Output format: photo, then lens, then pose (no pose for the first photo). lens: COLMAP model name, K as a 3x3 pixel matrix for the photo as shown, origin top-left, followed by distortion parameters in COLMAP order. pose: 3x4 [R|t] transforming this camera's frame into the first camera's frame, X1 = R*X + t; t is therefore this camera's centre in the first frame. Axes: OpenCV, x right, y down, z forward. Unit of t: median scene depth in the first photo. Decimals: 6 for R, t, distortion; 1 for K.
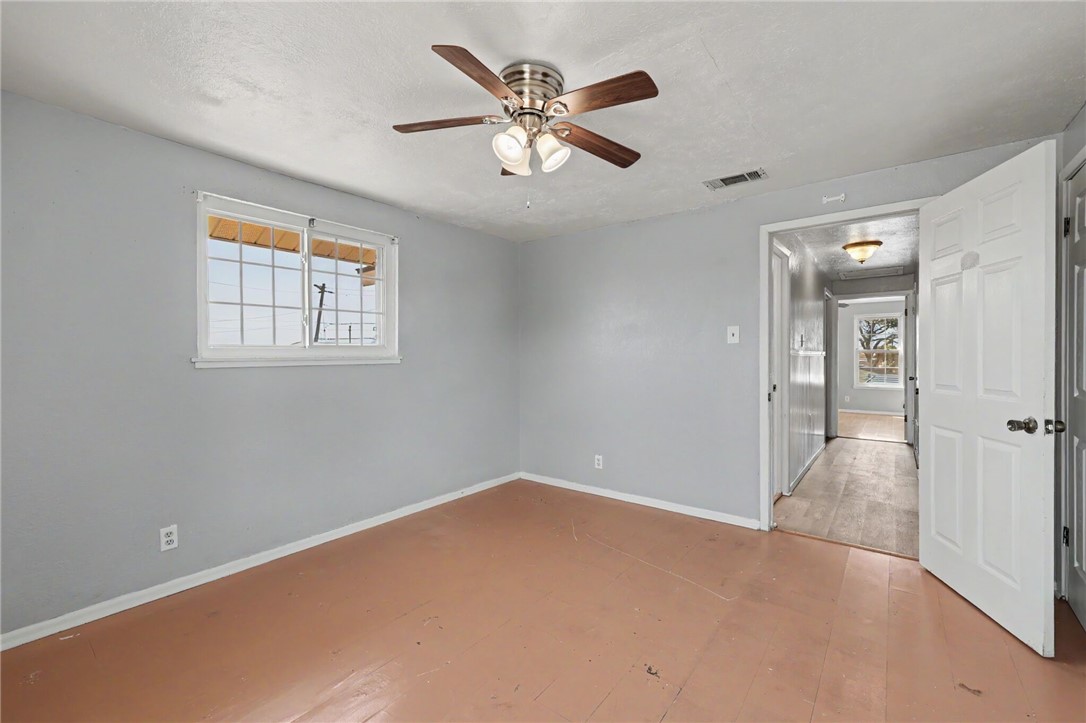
lens RADIAL K [[448.2, 0, 543.4], [0, 448.2, 353.4], [0, 0, 1]] dist [0.000016, -0.000112]
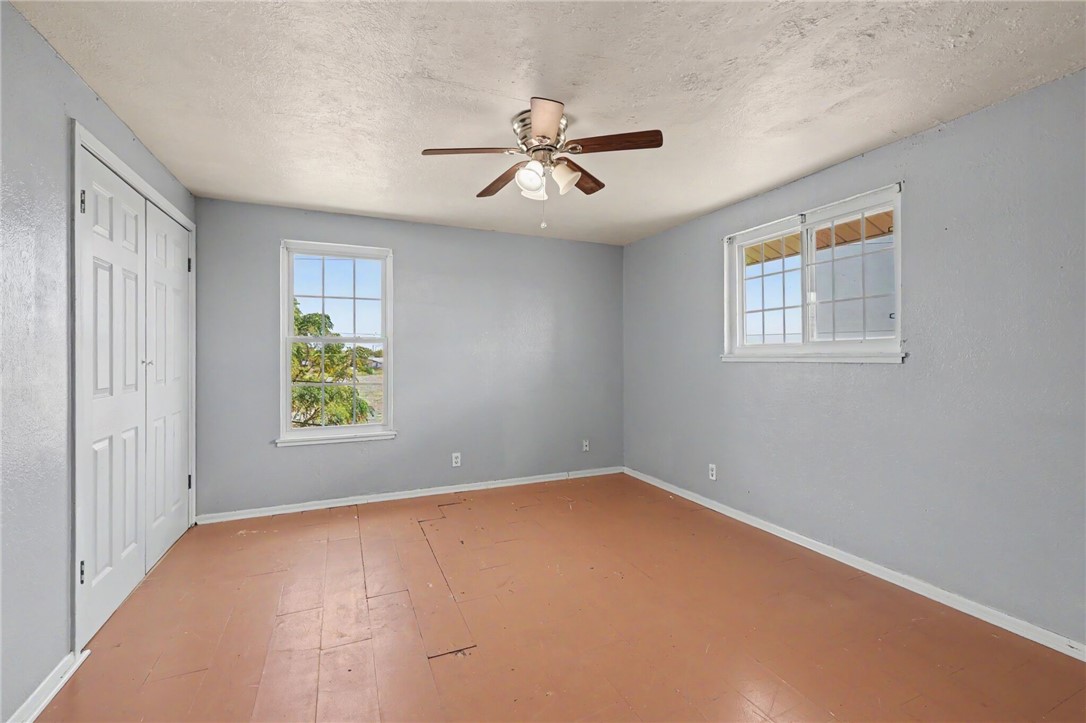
lens RADIAL K [[448.2, 0, 543.4], [0, 448.2, 353.4], [0, 0, 1]] dist [0.000016, -0.000112]
pose [[-0.471451, -0.002542, -0.881889, 0.654350], [0.009508, 0.999923, -0.007966, 0.009176], [0.881841, -0.012141, -0.471390, 0.999104]]
